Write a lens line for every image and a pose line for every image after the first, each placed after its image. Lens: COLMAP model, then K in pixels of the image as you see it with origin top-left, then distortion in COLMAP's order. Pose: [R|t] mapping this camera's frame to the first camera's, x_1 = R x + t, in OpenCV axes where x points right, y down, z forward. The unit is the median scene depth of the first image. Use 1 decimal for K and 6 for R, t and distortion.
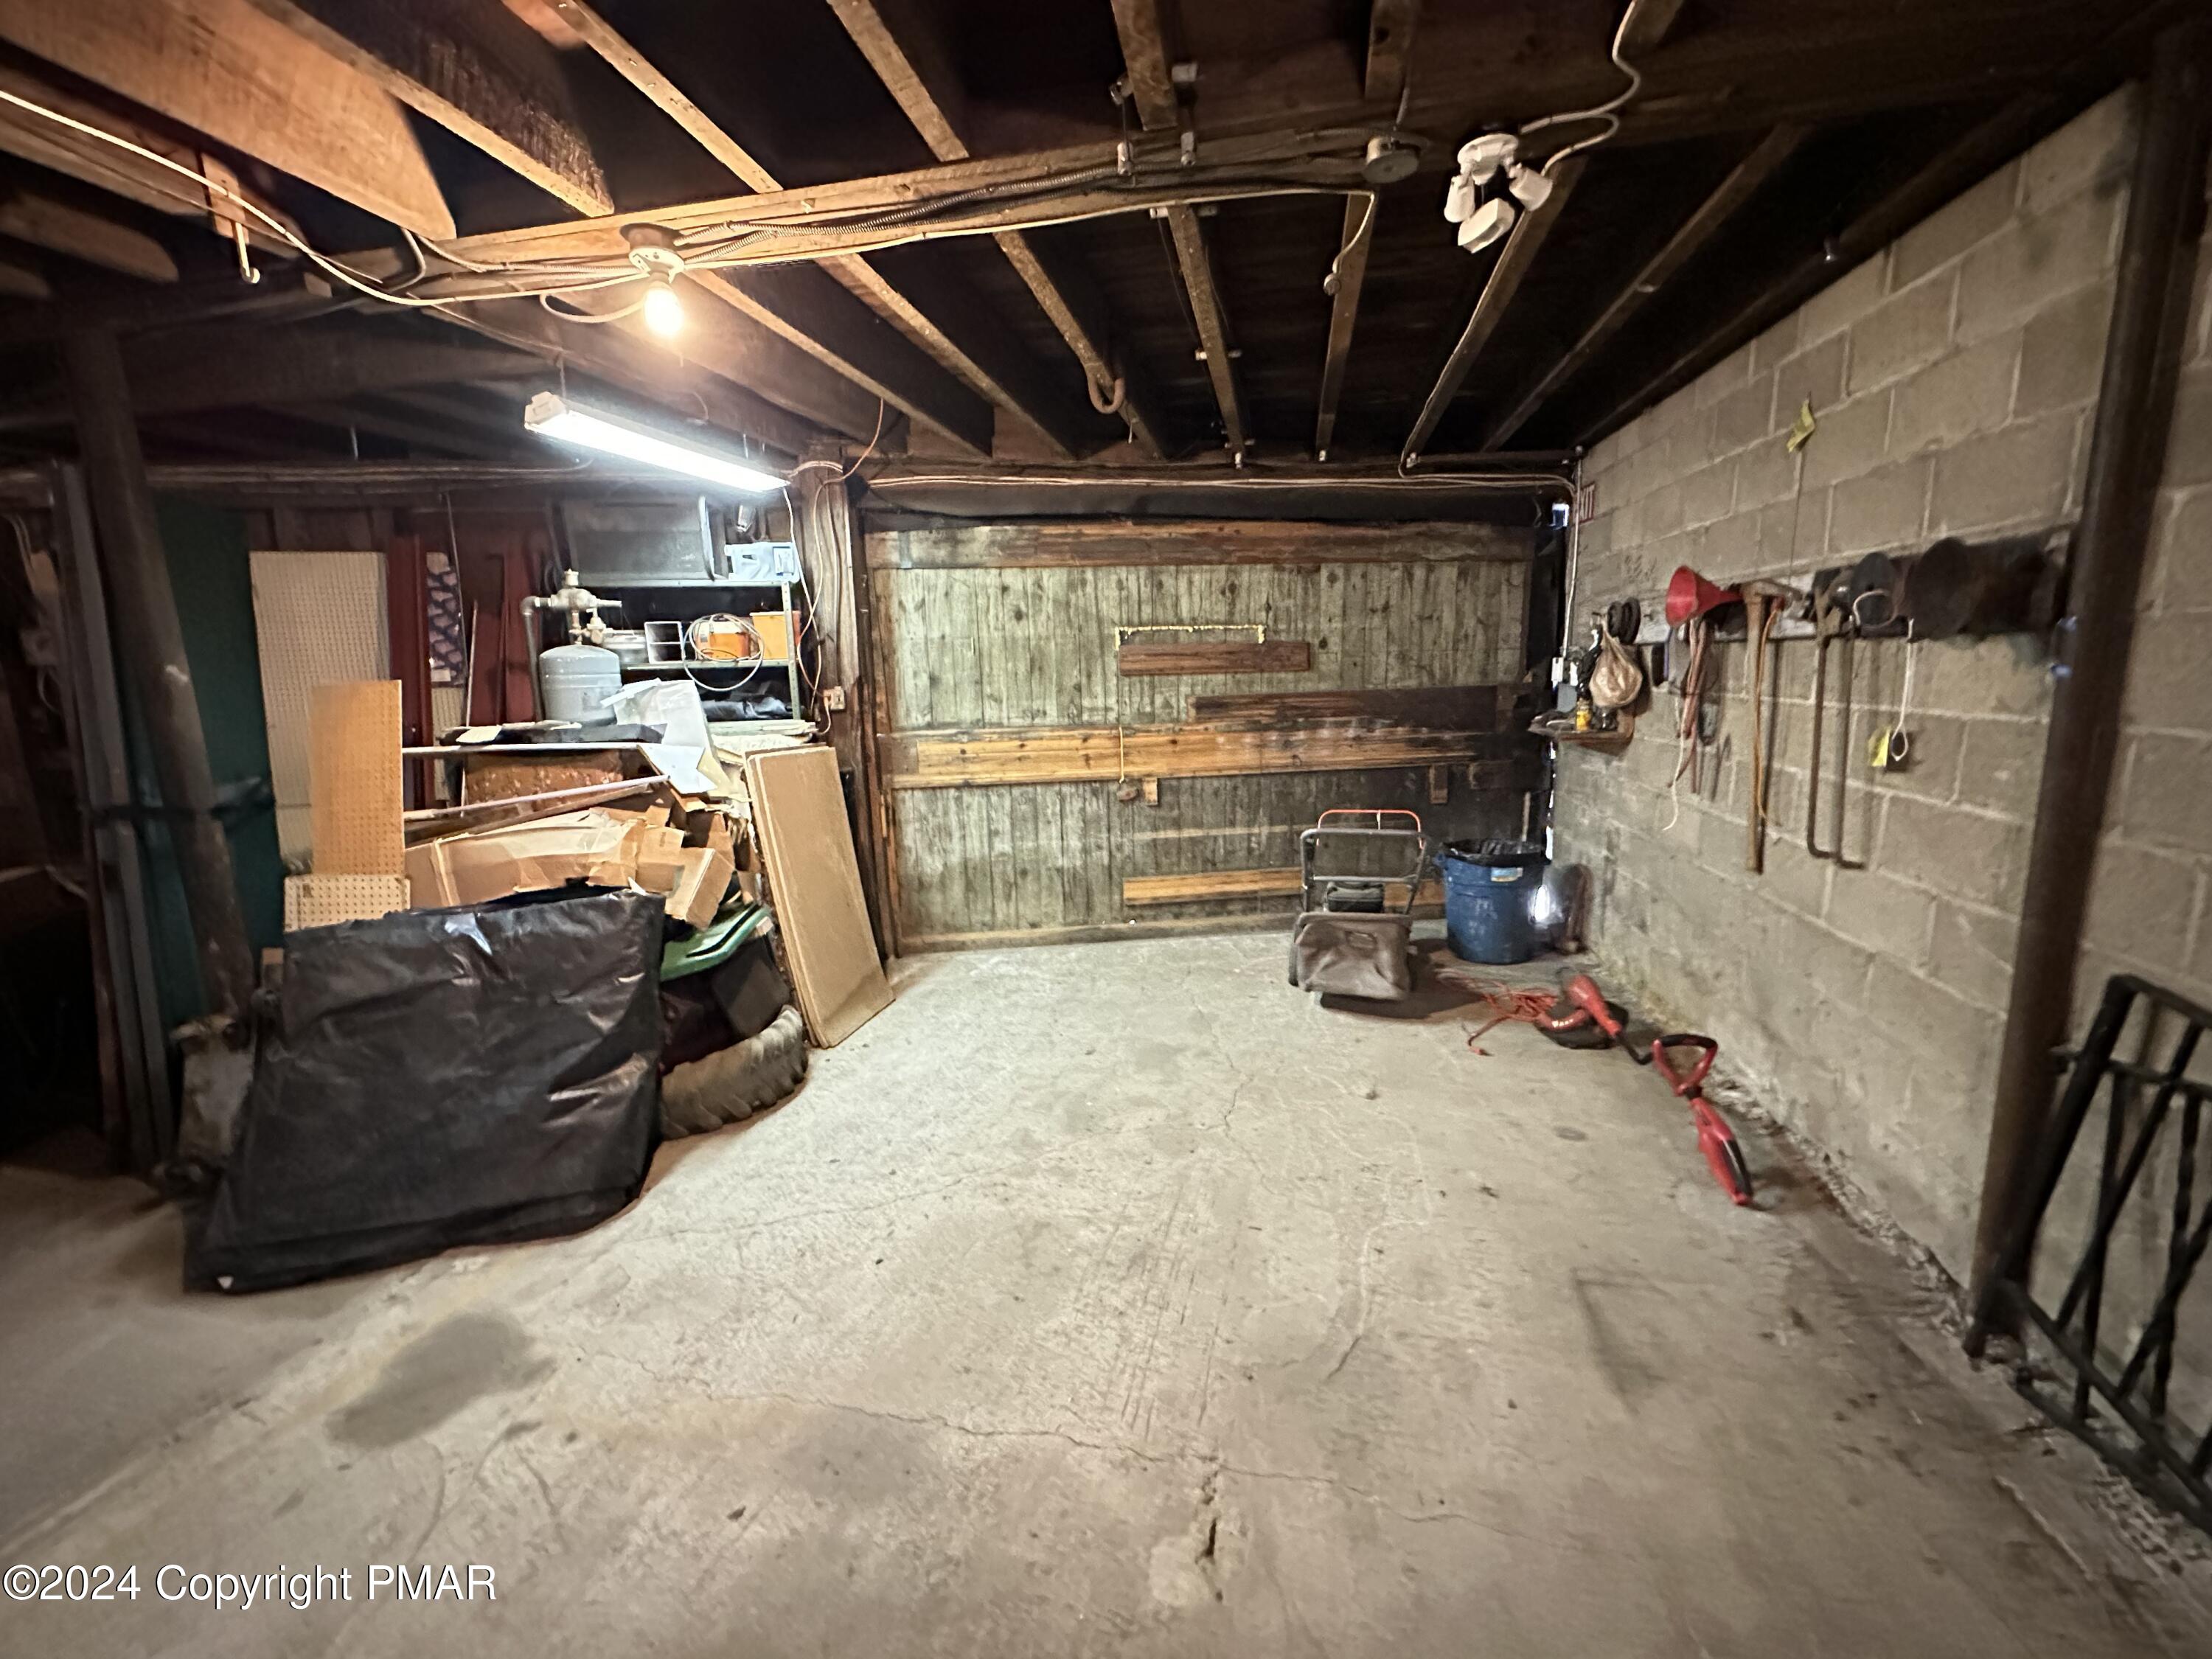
lens RADIAL K [[883.0, 0, 1104.5], [0, 883.0, 825.7], [0, 0, 1]] dist [-0.000429, 0.000325]
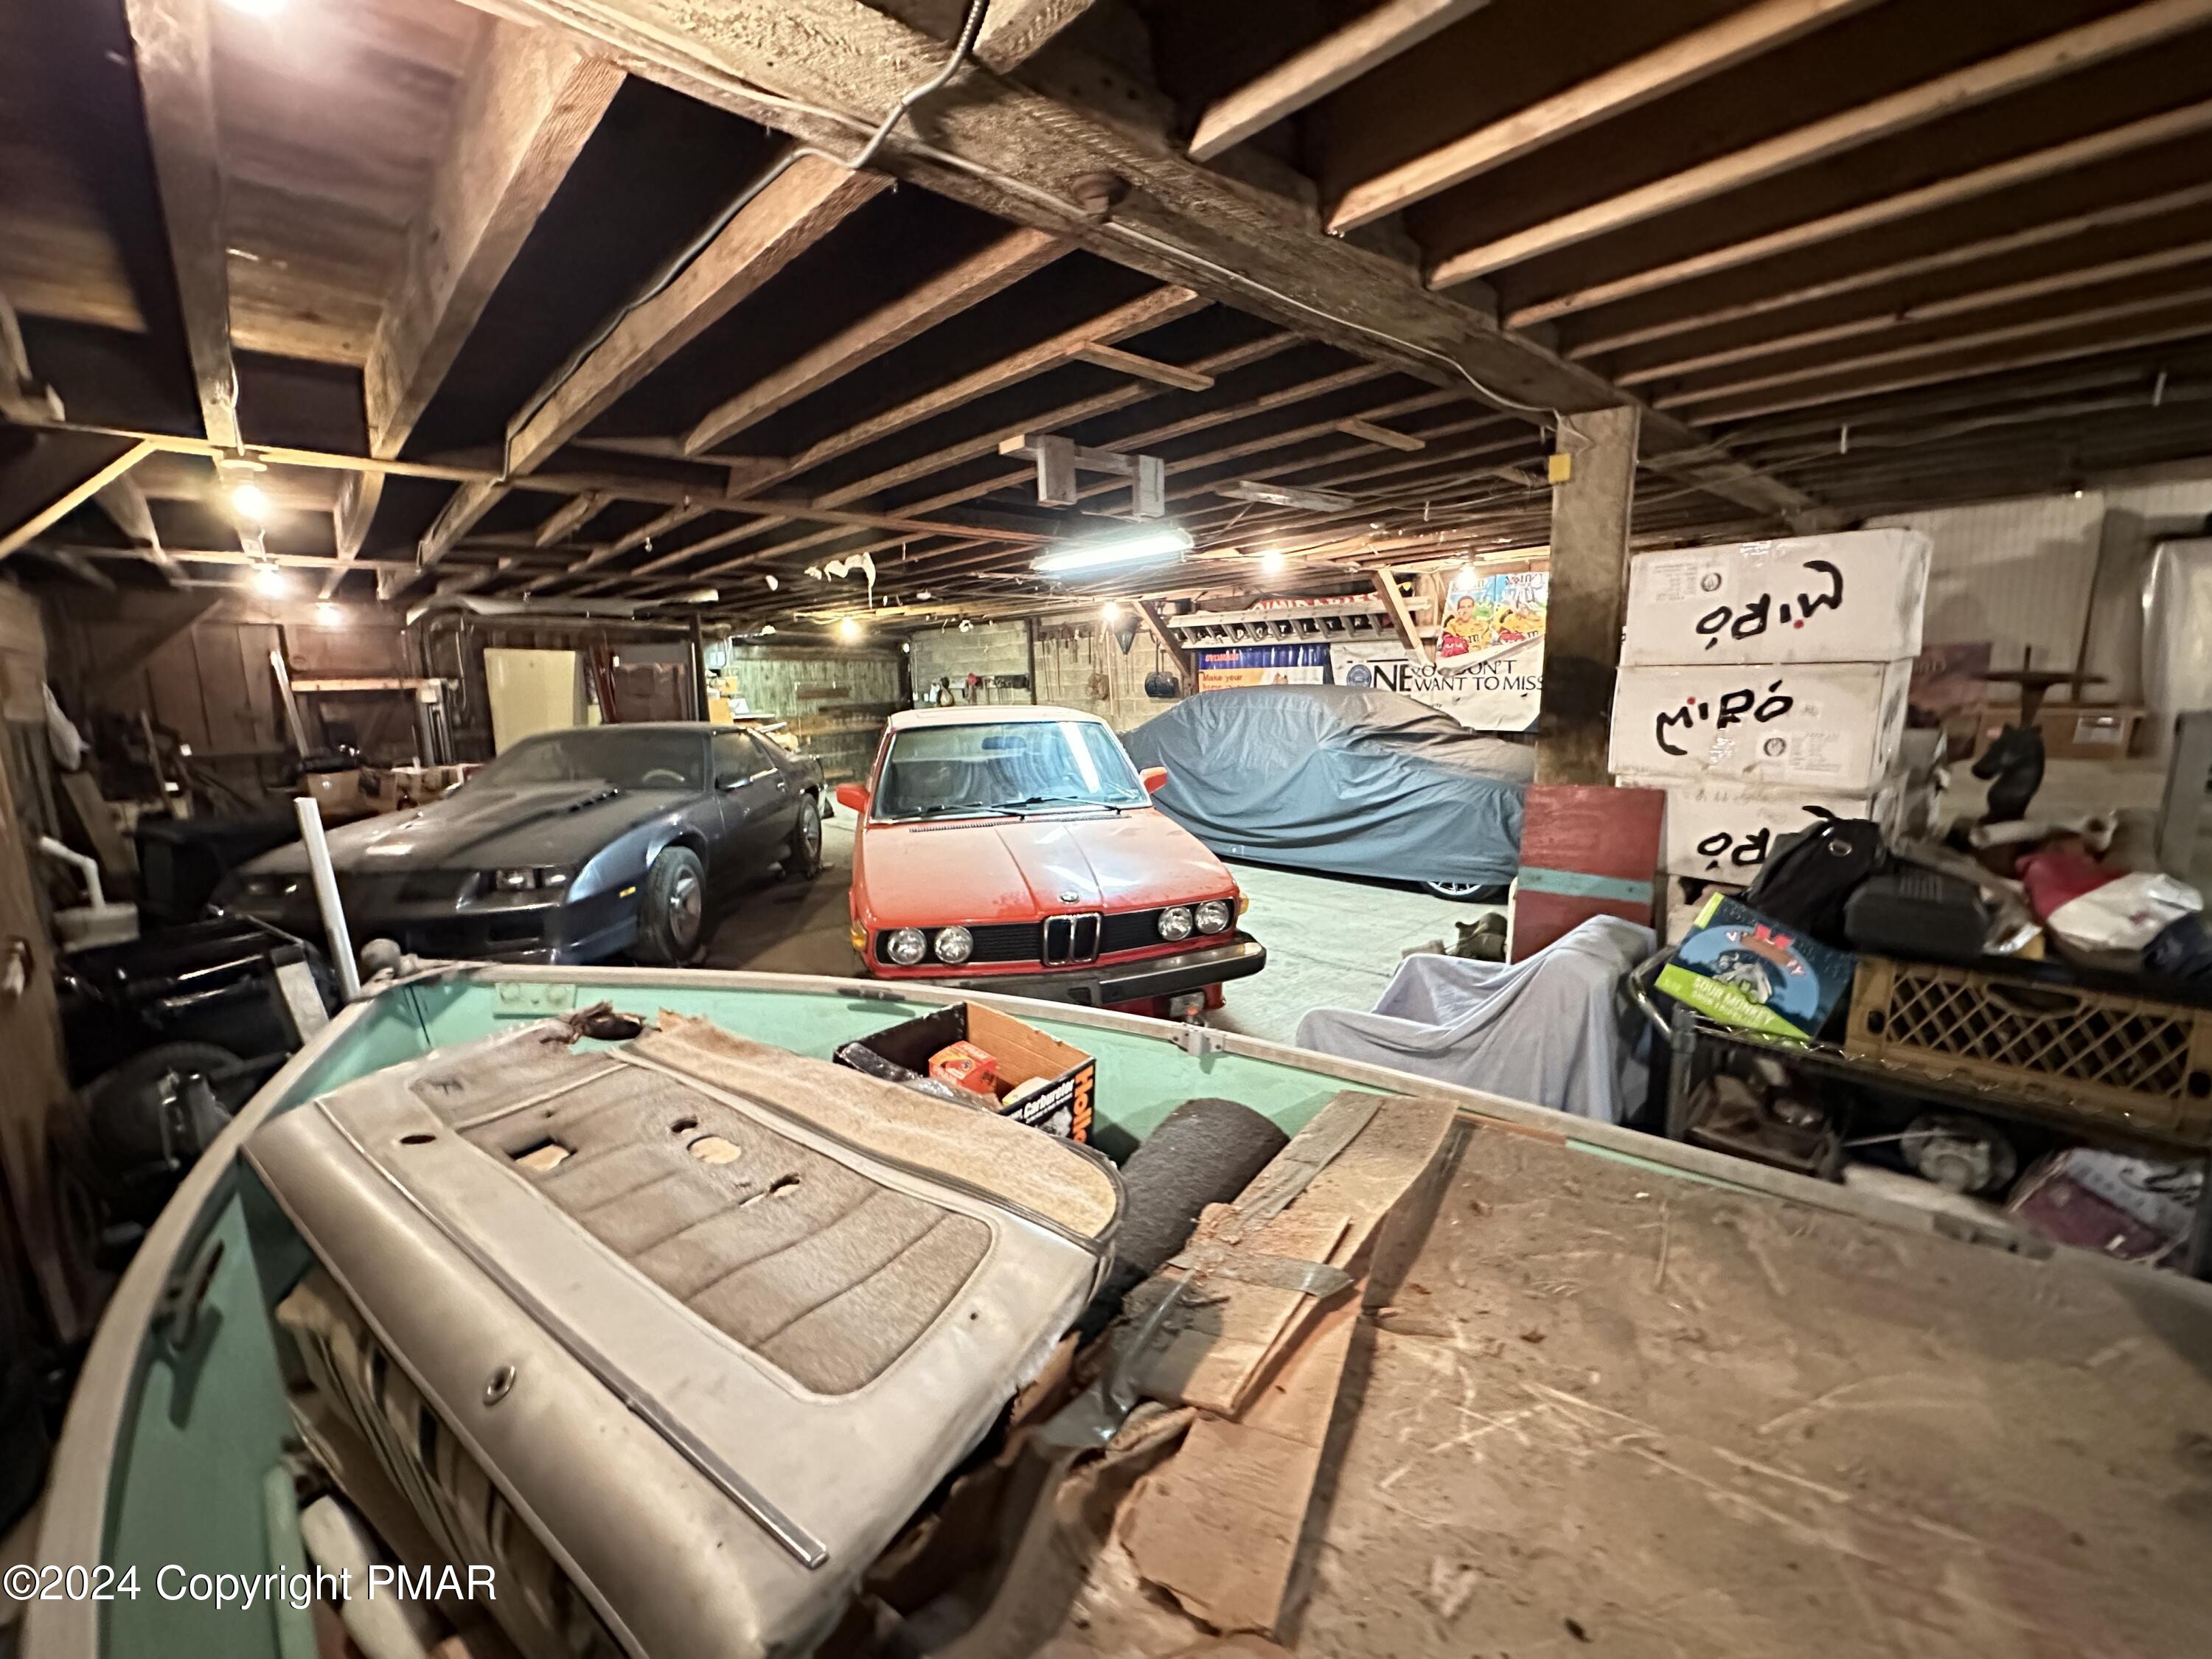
lens RADIAL K [[883.0, 0, 1104.5], [0, 883.0, 825.7], [0, 0, 1]] dist [-0.000429, 0.000325]
pose [[0.576897, -0.123613, 0.807409, -1.732439], [0.159109, 0.986554, 0.037357, 0.274708], [-0.801171, 0.106915, 0.588808, -1.380408]]
